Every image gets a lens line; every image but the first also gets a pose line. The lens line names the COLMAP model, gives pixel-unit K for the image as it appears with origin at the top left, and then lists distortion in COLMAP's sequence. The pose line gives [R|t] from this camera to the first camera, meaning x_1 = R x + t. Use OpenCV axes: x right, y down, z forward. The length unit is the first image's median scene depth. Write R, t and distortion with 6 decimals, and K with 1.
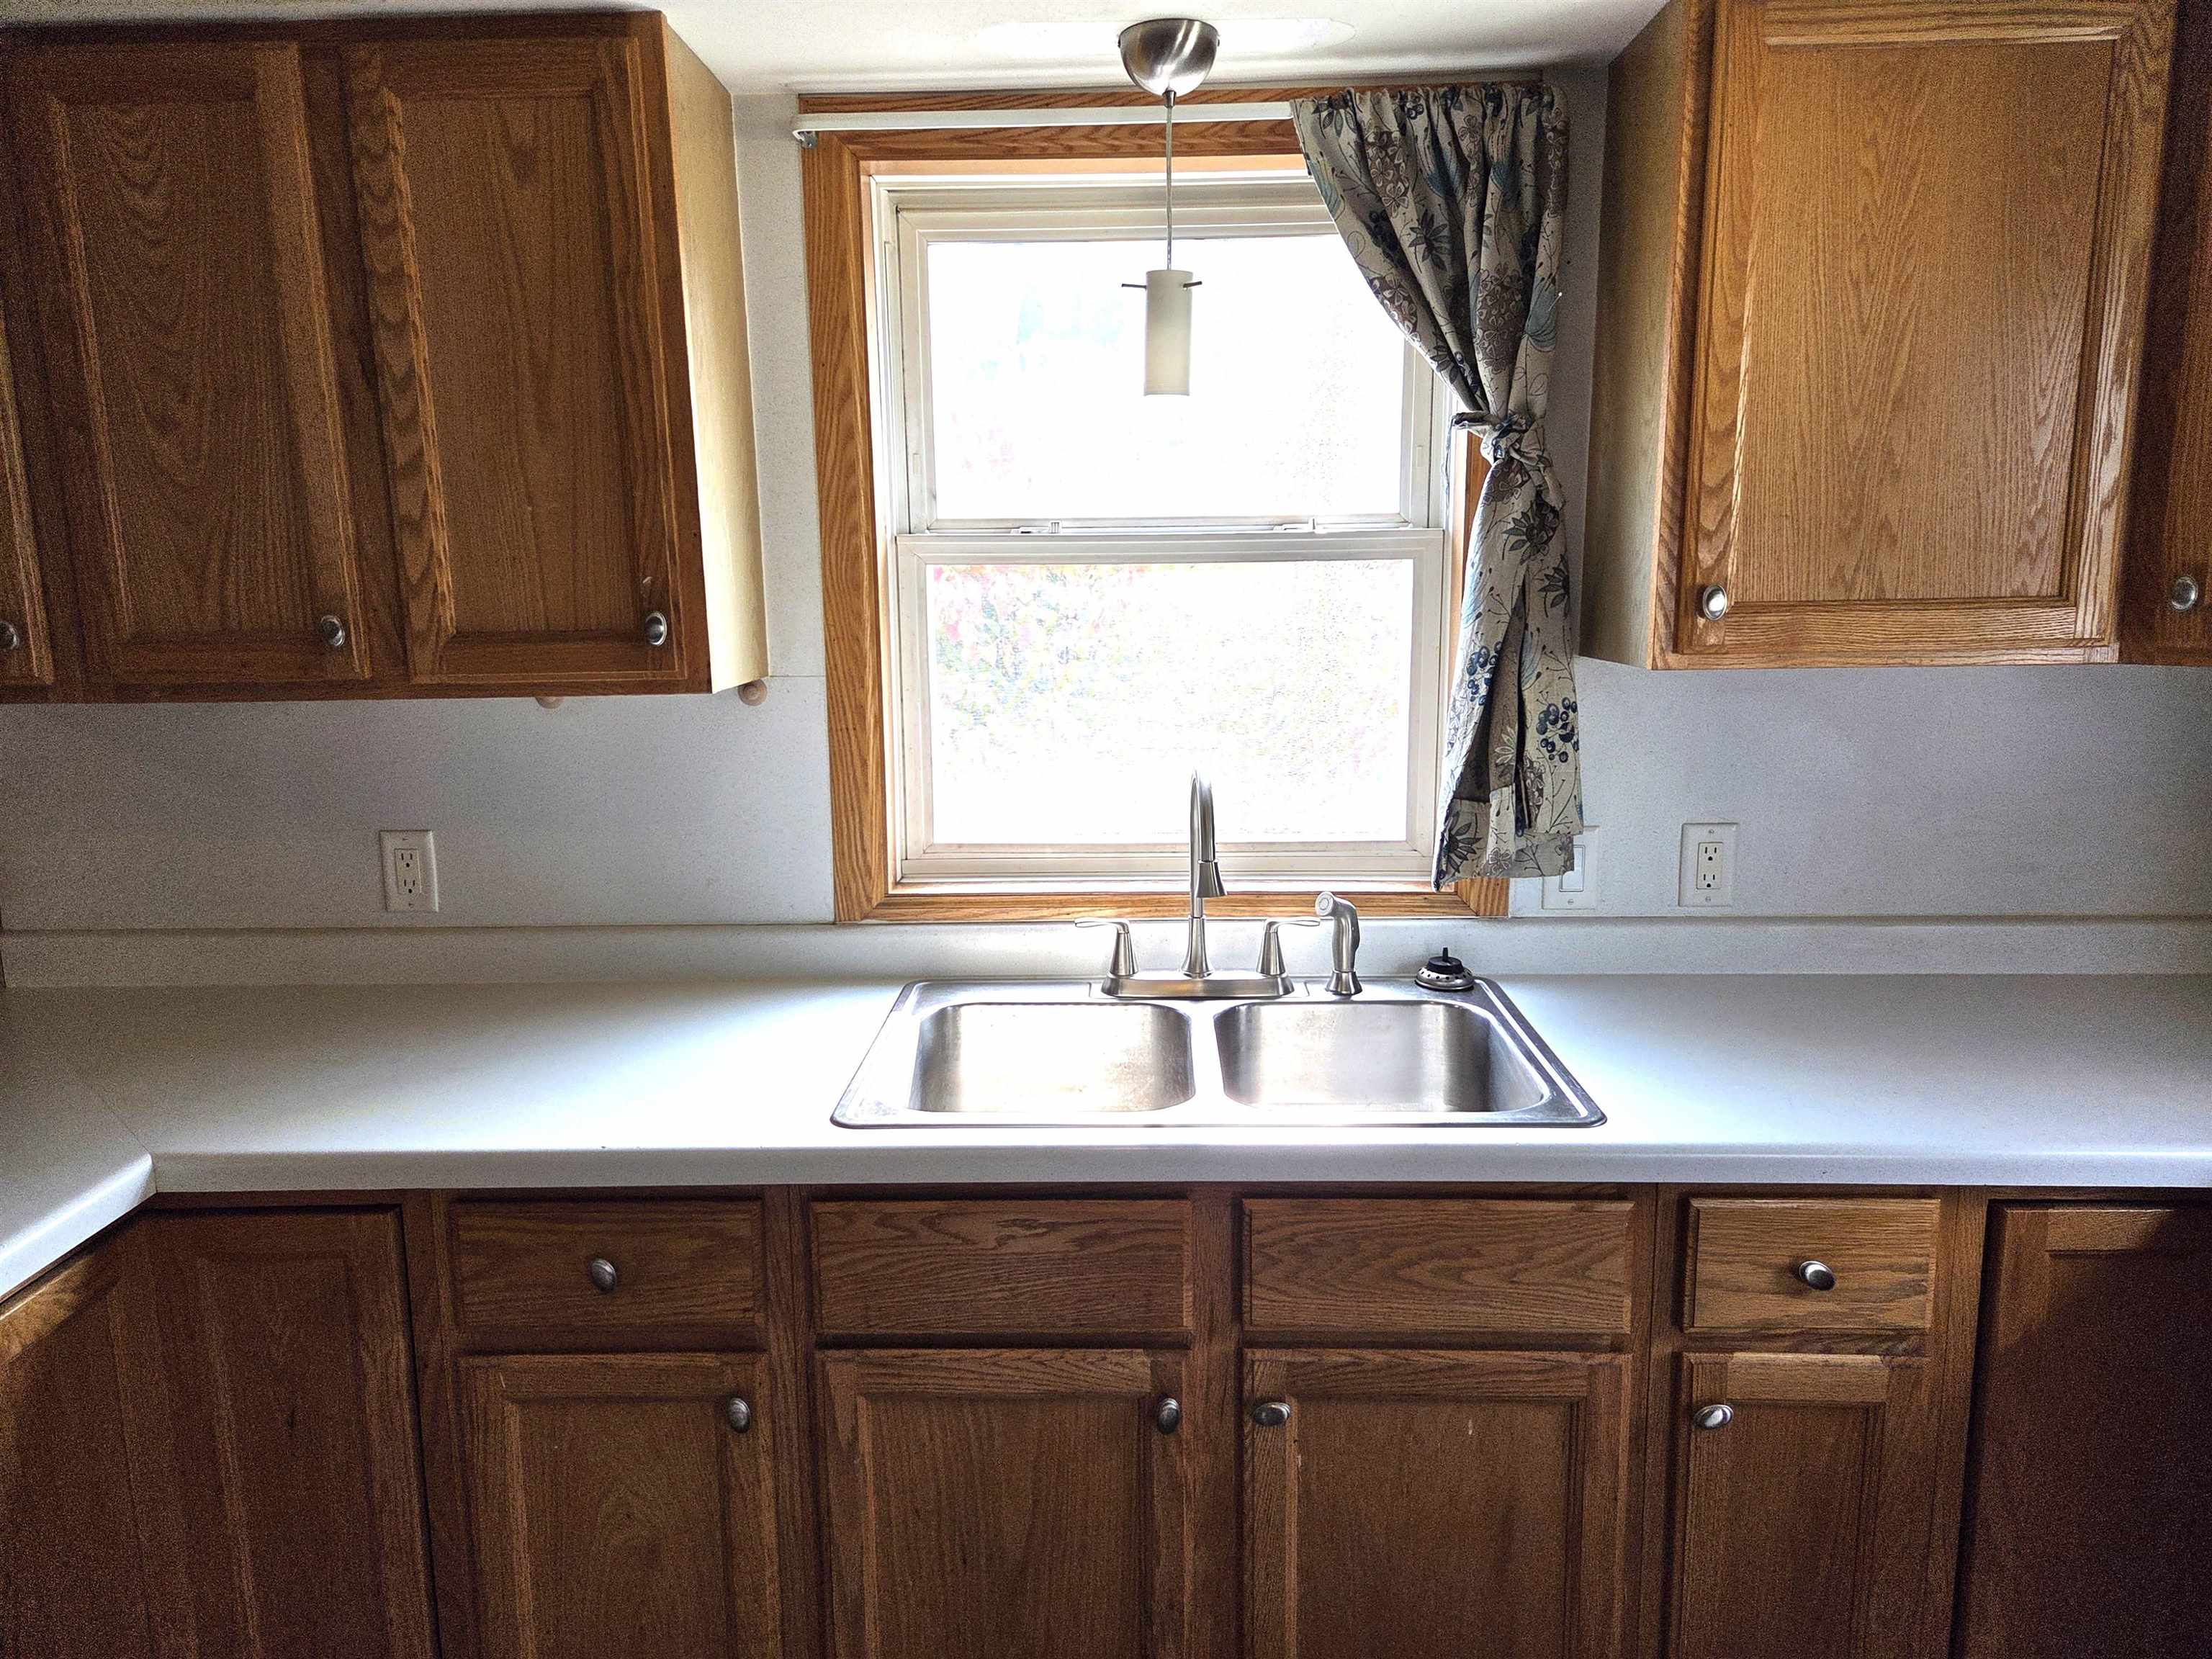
lens RADIAL K [[1476.0, 0, 1102.5], [0, 1476.0, 814.3], [0, 0, 1]] dist [0.072057, -0.052719]
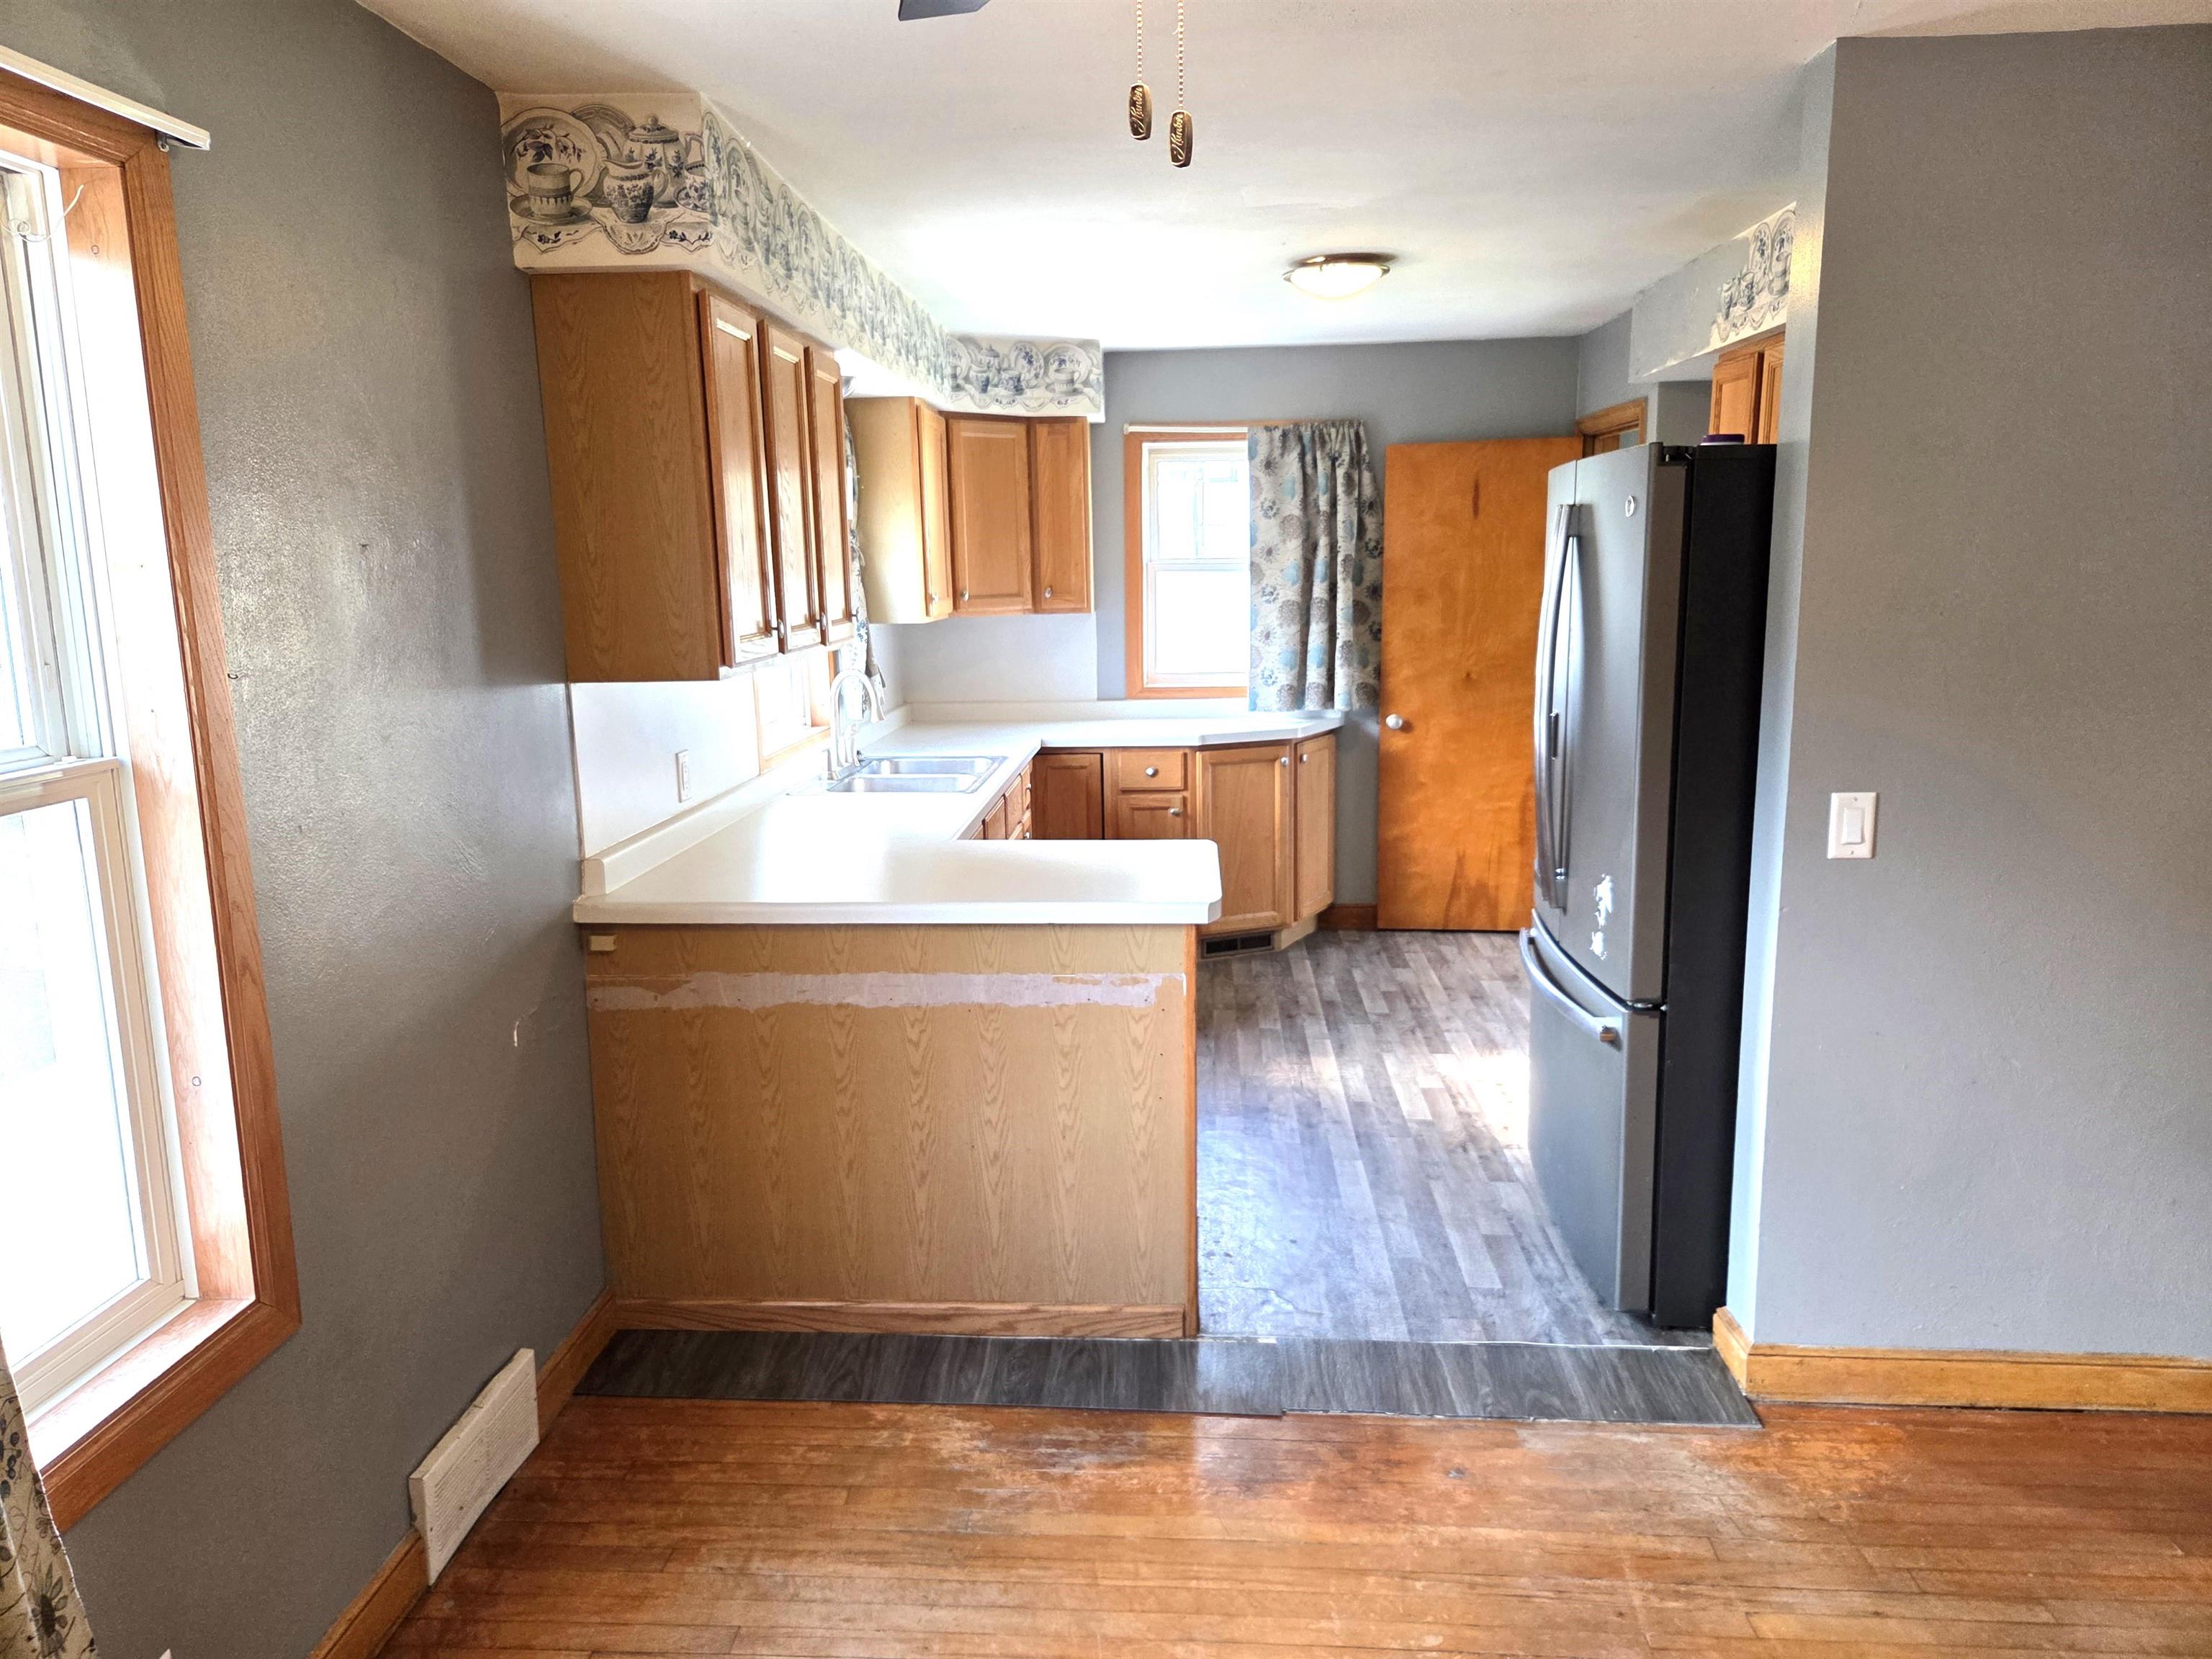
lens RADIAL K [[1476.0, 0, 1103.4], [0, 1476.0, 818.4], [0, 0, 1]] dist [0.072057, -0.052719]
pose [[0.032868, -0.156026, 0.987206, -2.595037], [0.189717, 0.970755, 0.147110, -0.086511], [-0.981289, 0.182454, 0.061507, 0.559547]]
